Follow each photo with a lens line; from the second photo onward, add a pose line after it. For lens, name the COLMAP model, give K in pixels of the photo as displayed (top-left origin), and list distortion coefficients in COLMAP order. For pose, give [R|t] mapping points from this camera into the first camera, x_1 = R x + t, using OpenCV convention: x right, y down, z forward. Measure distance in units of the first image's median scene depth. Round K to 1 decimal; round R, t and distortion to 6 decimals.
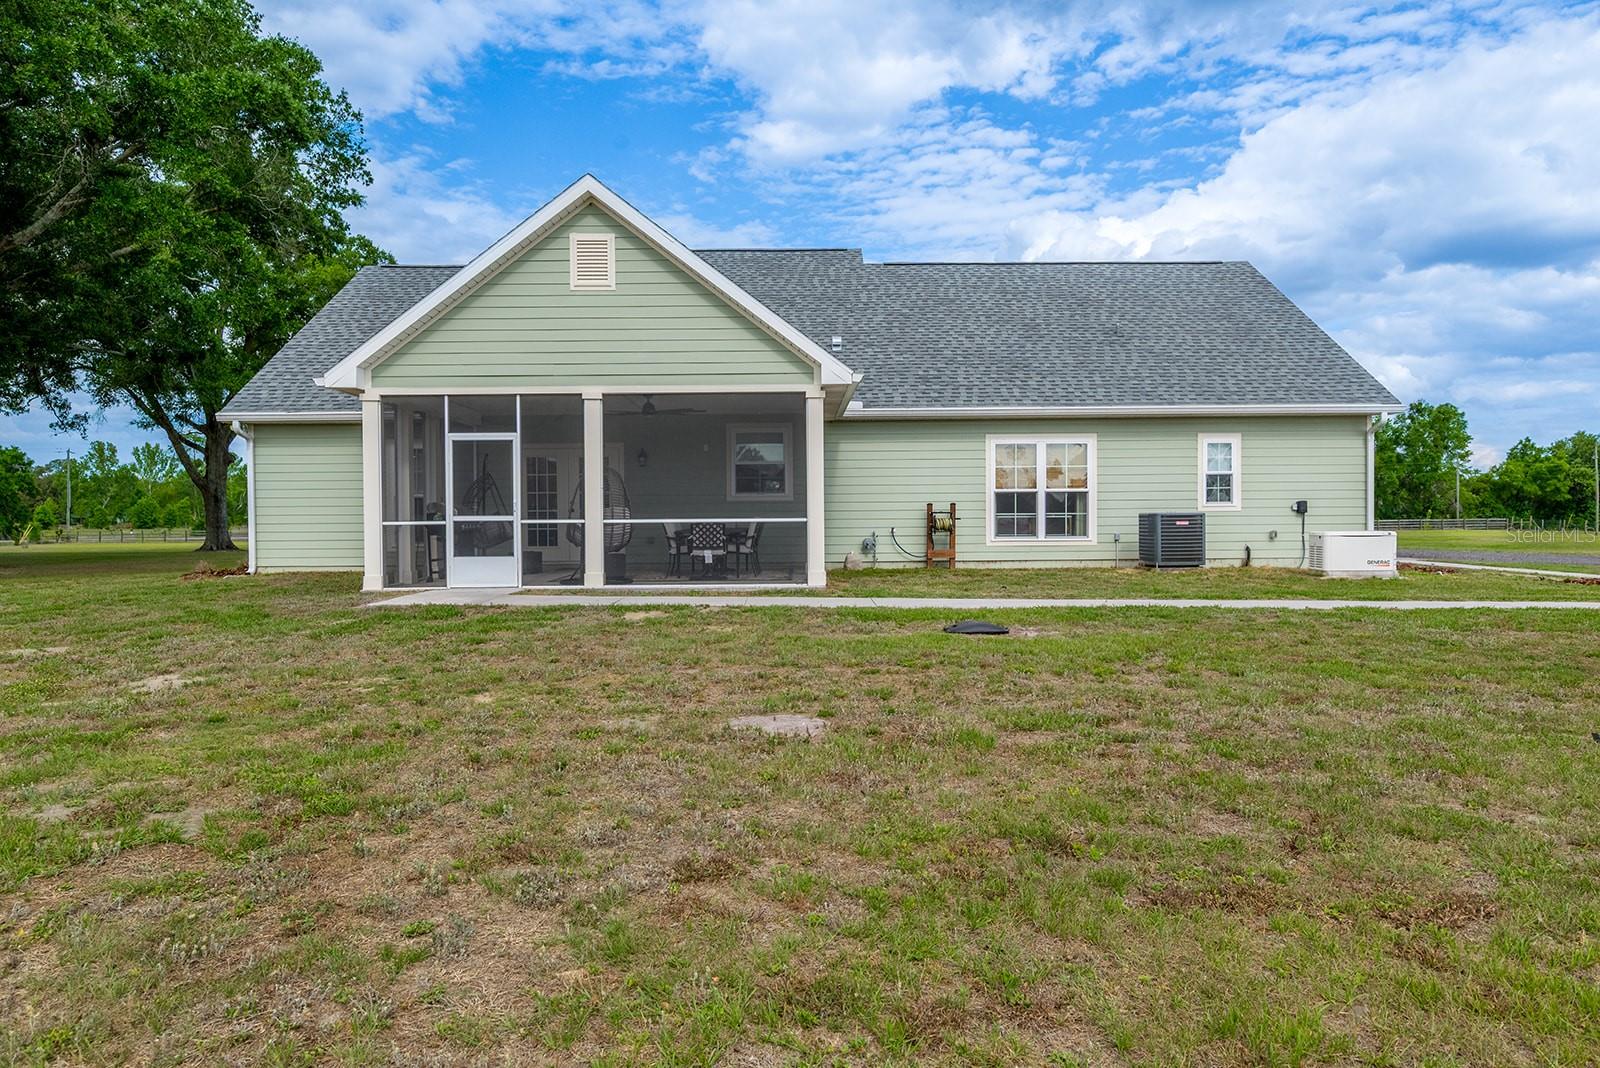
lens RADIAL K [[1024.6, 0, 801.6], [0, 1024.6, 488.6], [0, 0, 1]] dist [-0.002424, 0.000798]
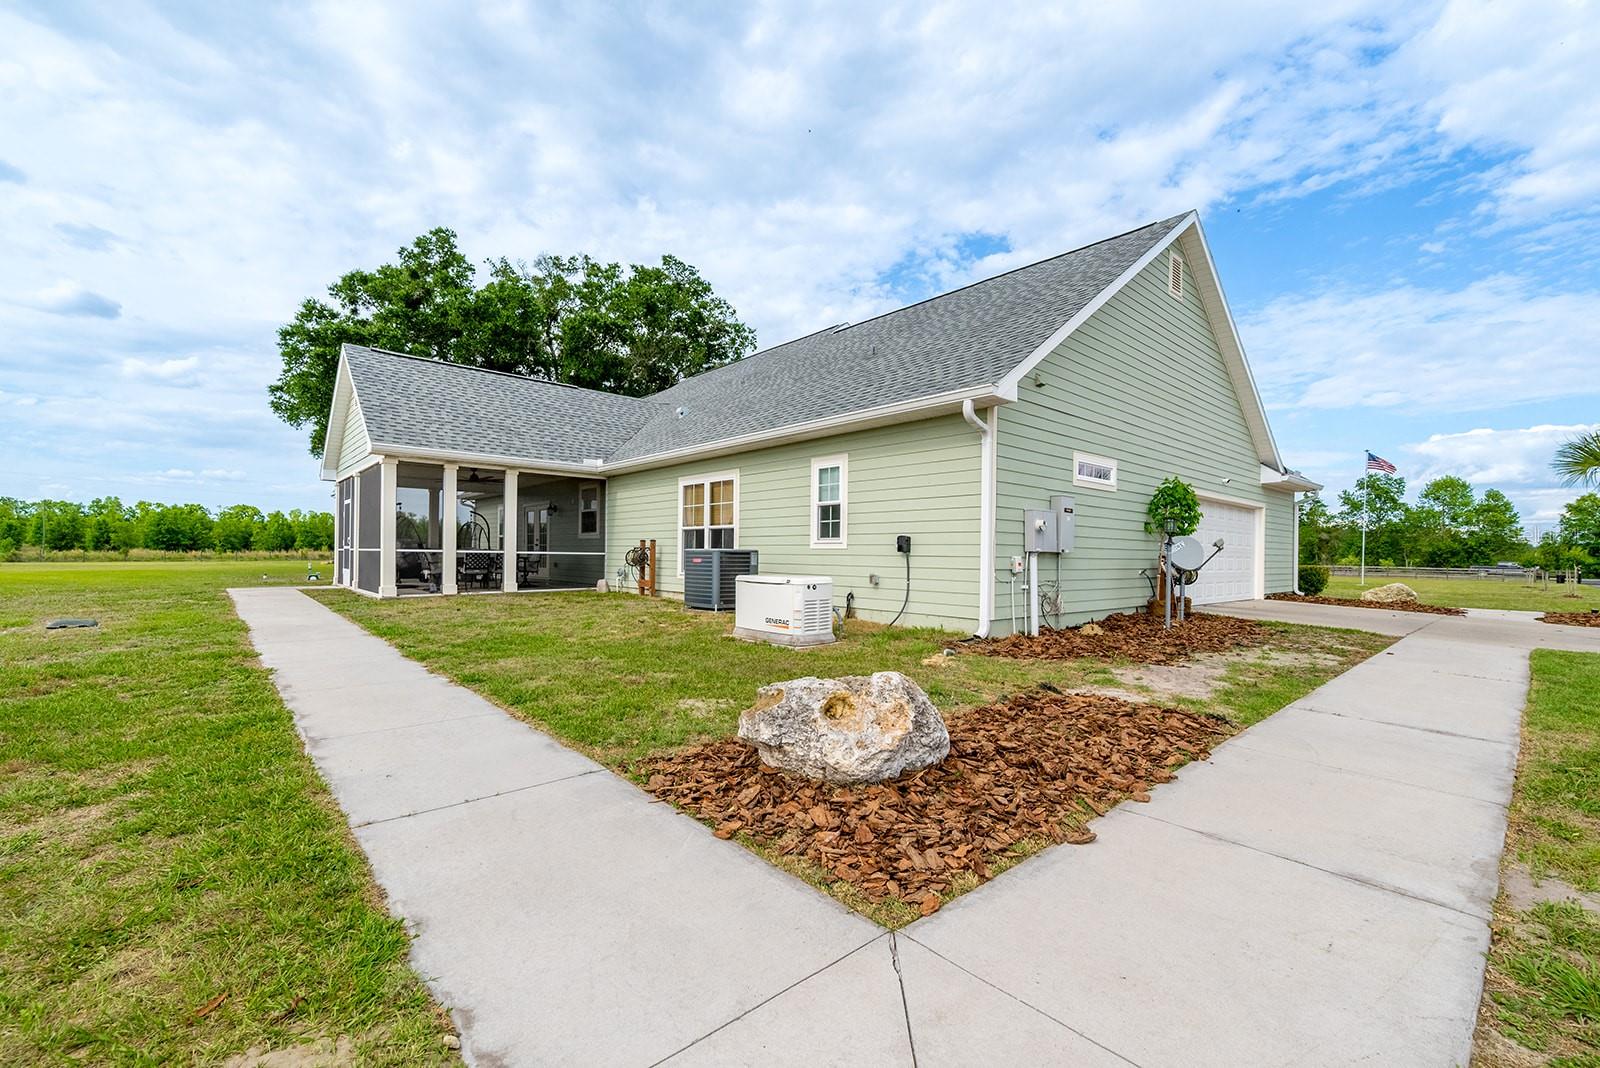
lens RADIAL K [[675.0, 0, 777.3], [0, 675.0, 554.9], [0, 0, 1]] dist [0.002312, 0.000102]
pose [[0.650546, 0.015213, -0.759314, 0.979395], [0.005756, 0.999672, 0.024960, 0.015743], [0.759445, -0.020608, 0.650245, 0.749696]]
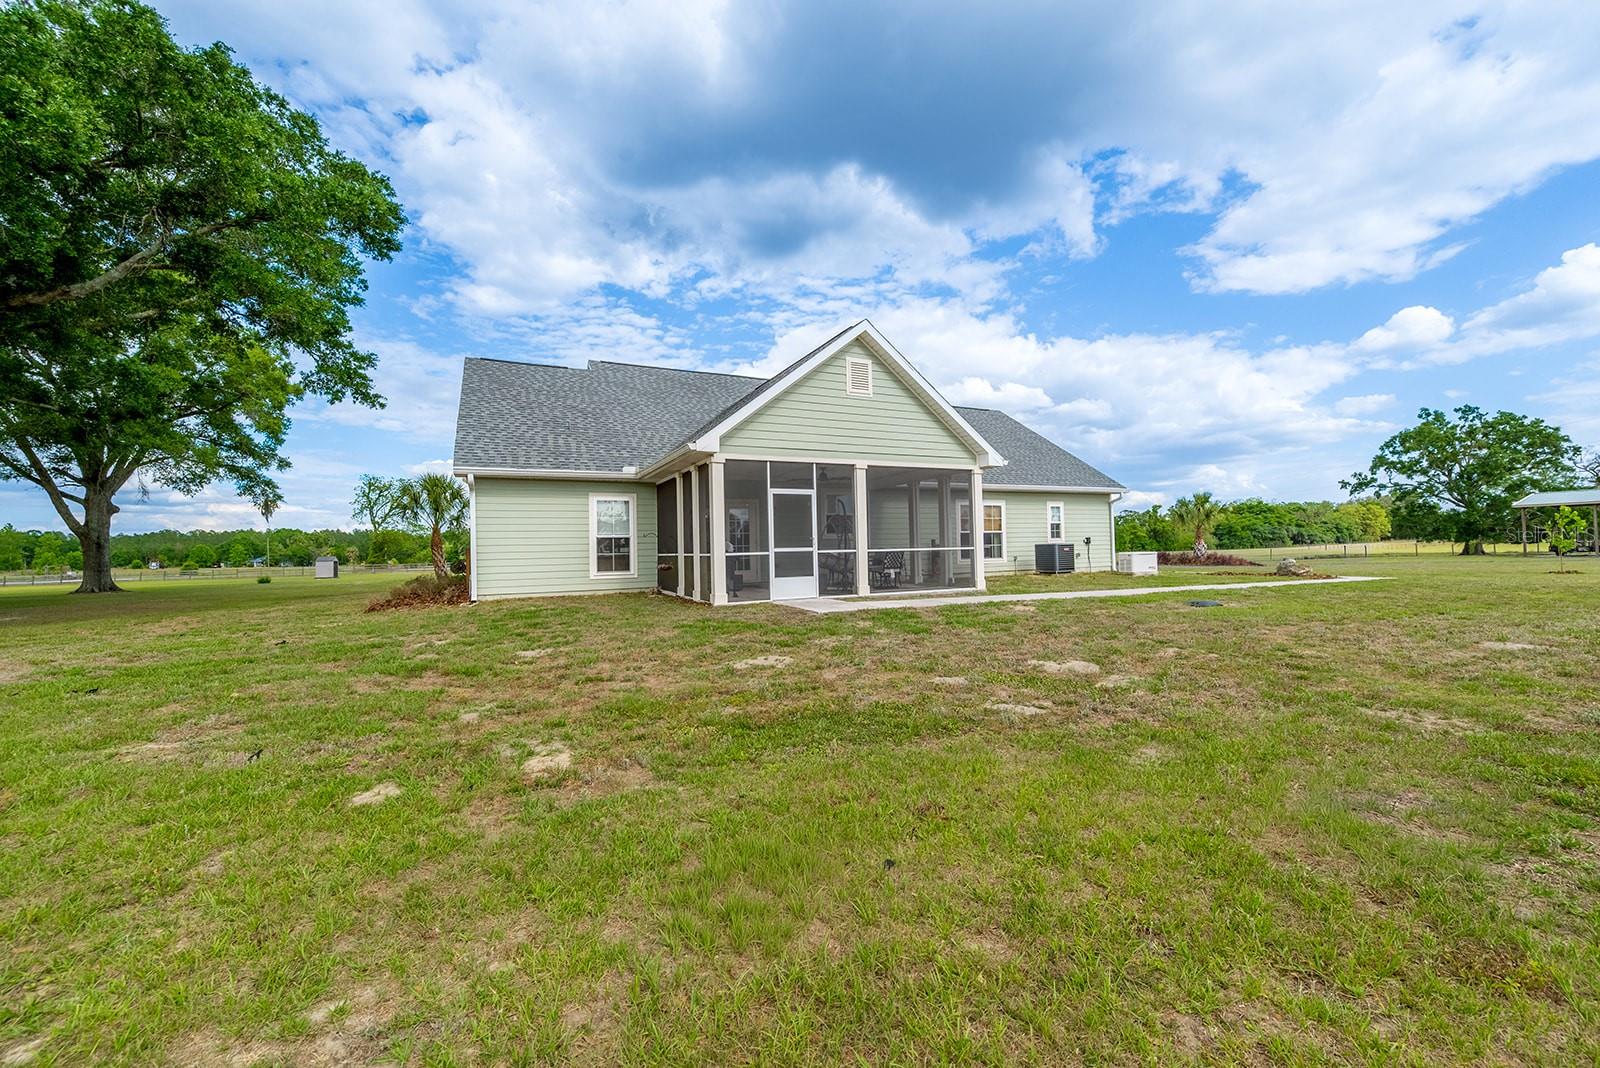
lens RADIAL K [[631.3, 0, 799.8], [0, 631.3, 499.3], [0, 0, 1]] dist [-0.000022, 0.000137]
pose [[0.901328, 0.022146, 0.432571, -0.629620], [0.003439, 0.998295, -0.058275, 0.009671], [-0.433124, 0.054012, 0.899715, 0.200579]]
